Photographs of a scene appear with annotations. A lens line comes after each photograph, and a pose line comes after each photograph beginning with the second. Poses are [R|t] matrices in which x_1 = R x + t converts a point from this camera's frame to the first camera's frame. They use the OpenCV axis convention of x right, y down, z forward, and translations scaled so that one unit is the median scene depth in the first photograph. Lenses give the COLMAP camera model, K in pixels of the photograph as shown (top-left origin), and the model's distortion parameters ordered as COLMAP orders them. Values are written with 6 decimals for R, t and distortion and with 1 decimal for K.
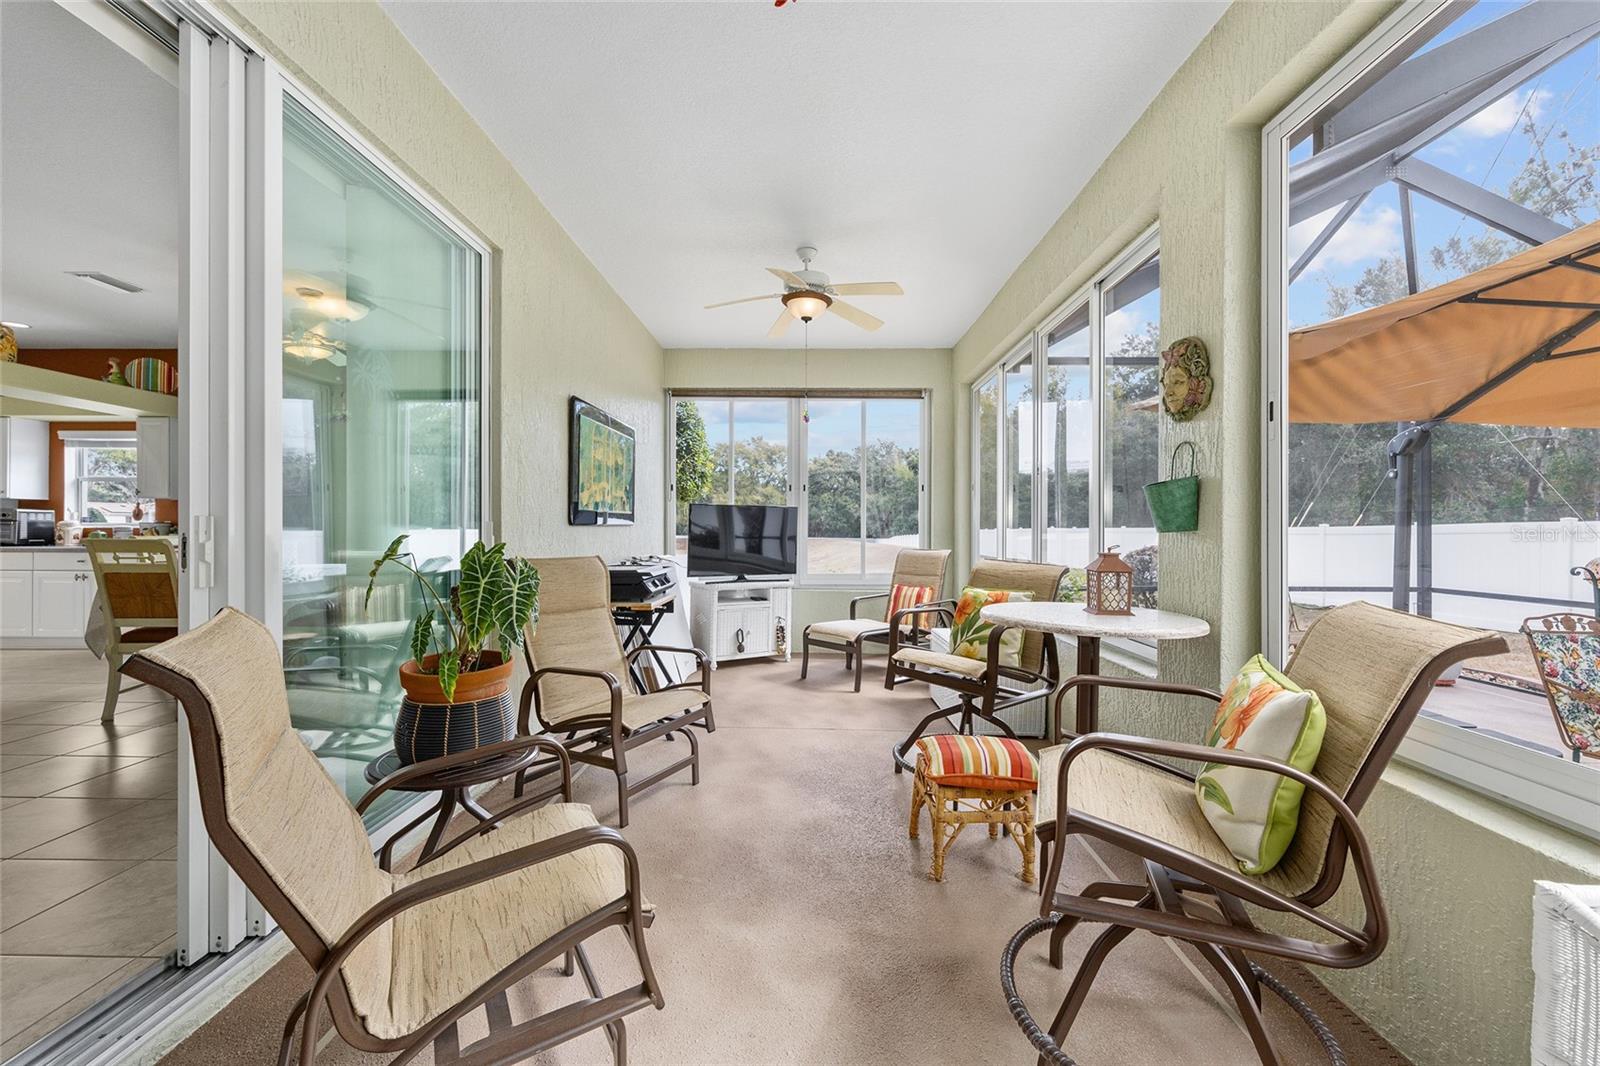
lens RADIAL K [[644.8, 0, 801.0], [0, 644.8, 530.4], [0, 0, 1]] dist [-0.001397, -0.000077]
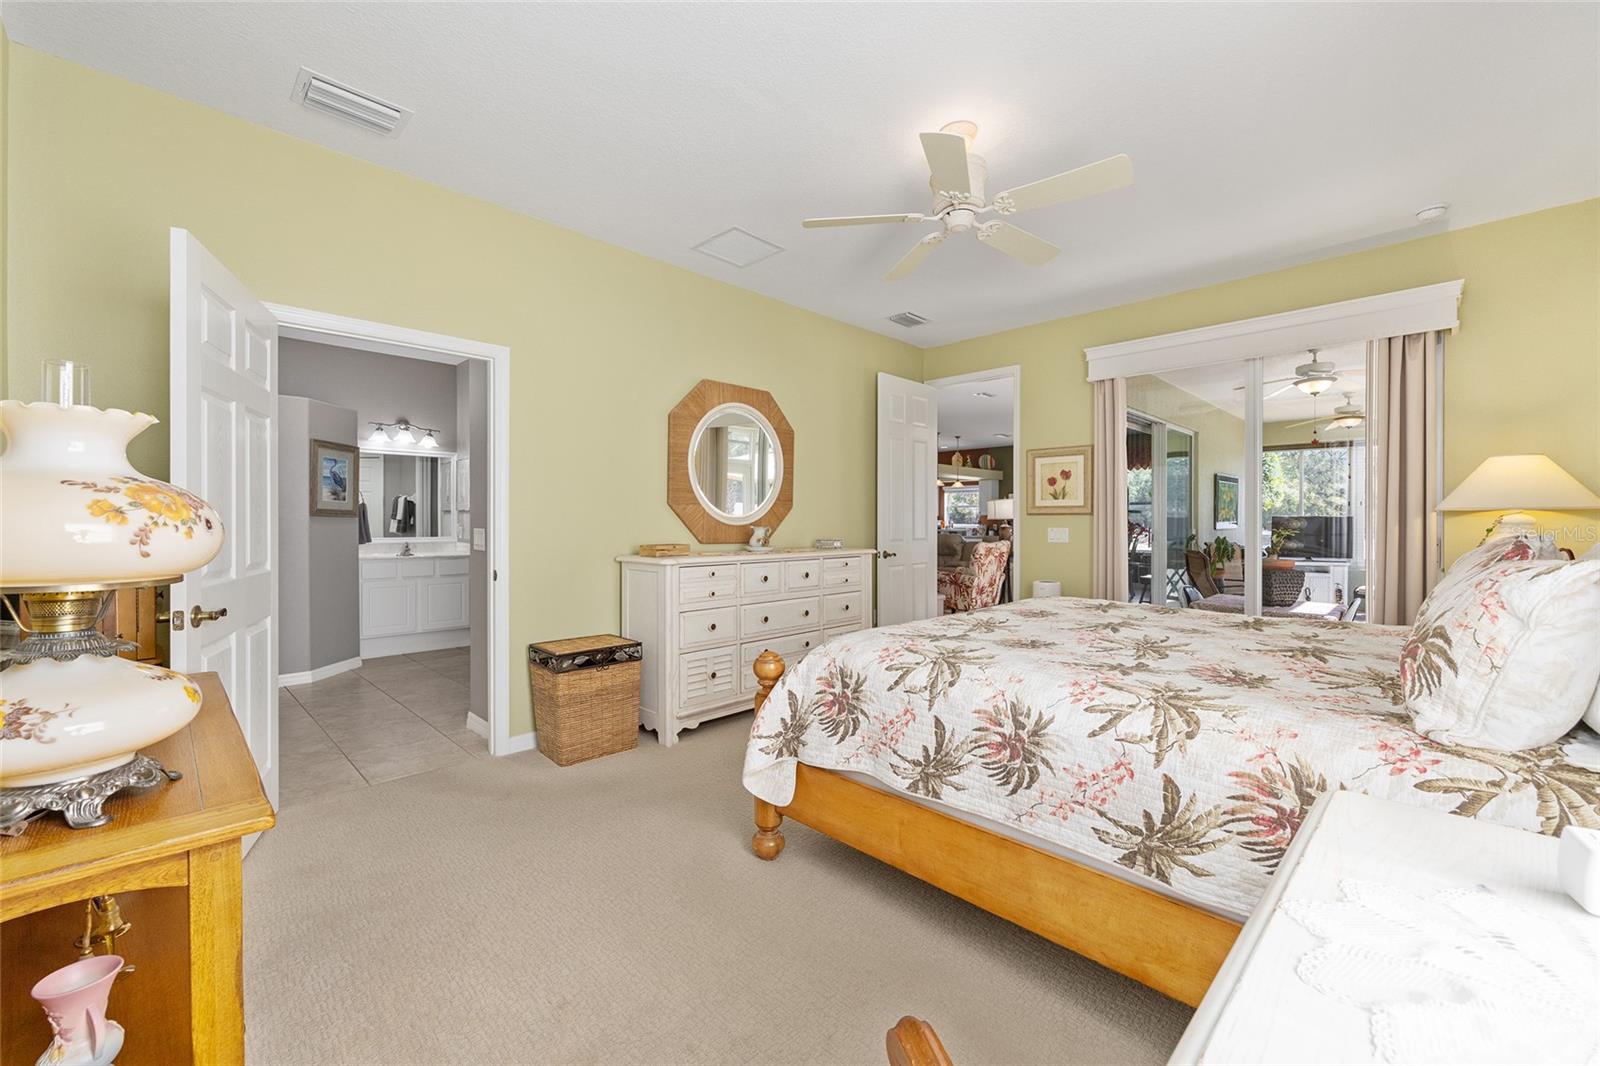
lens RADIAL K [[644.8, 0, 800.2], [0, 644.8, 522.9], [0, 0, 1]] dist [-0.001397, -0.000077]
pose [[0.720293, -0.001207, -0.693669, 0.113606], [0.001485, 0.999999, -0.000198, -0.020827], [0.693669, -0.000887, 0.720294, -1.087063]]
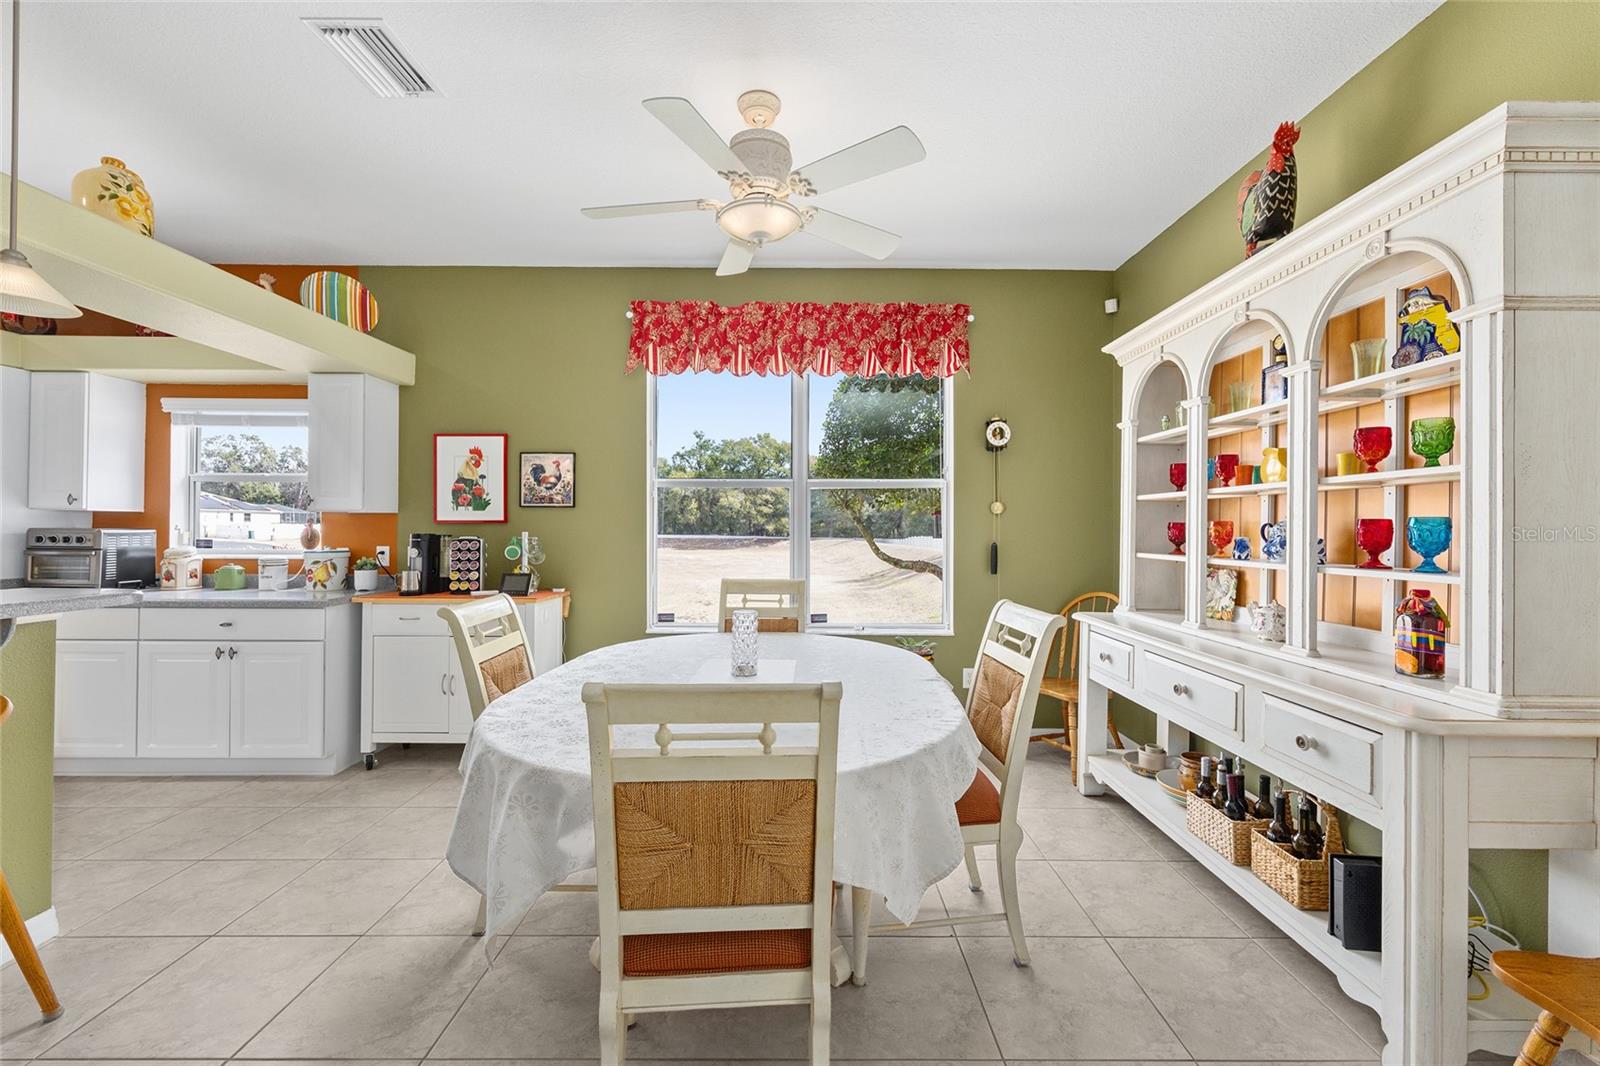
lens RADIAL K [[644.8, 0, 798.6], [0, 644.8, 526.3], [0, 0, 1]] dist [-0.001397, -0.000077]
pose [[0.999817, 0.004244, 0.018669, -0.573792], [-0.004165, 0.999982, -0.004284, -0.034461], [-0.018687, 0.004206, 0.999817, 0.389287]]
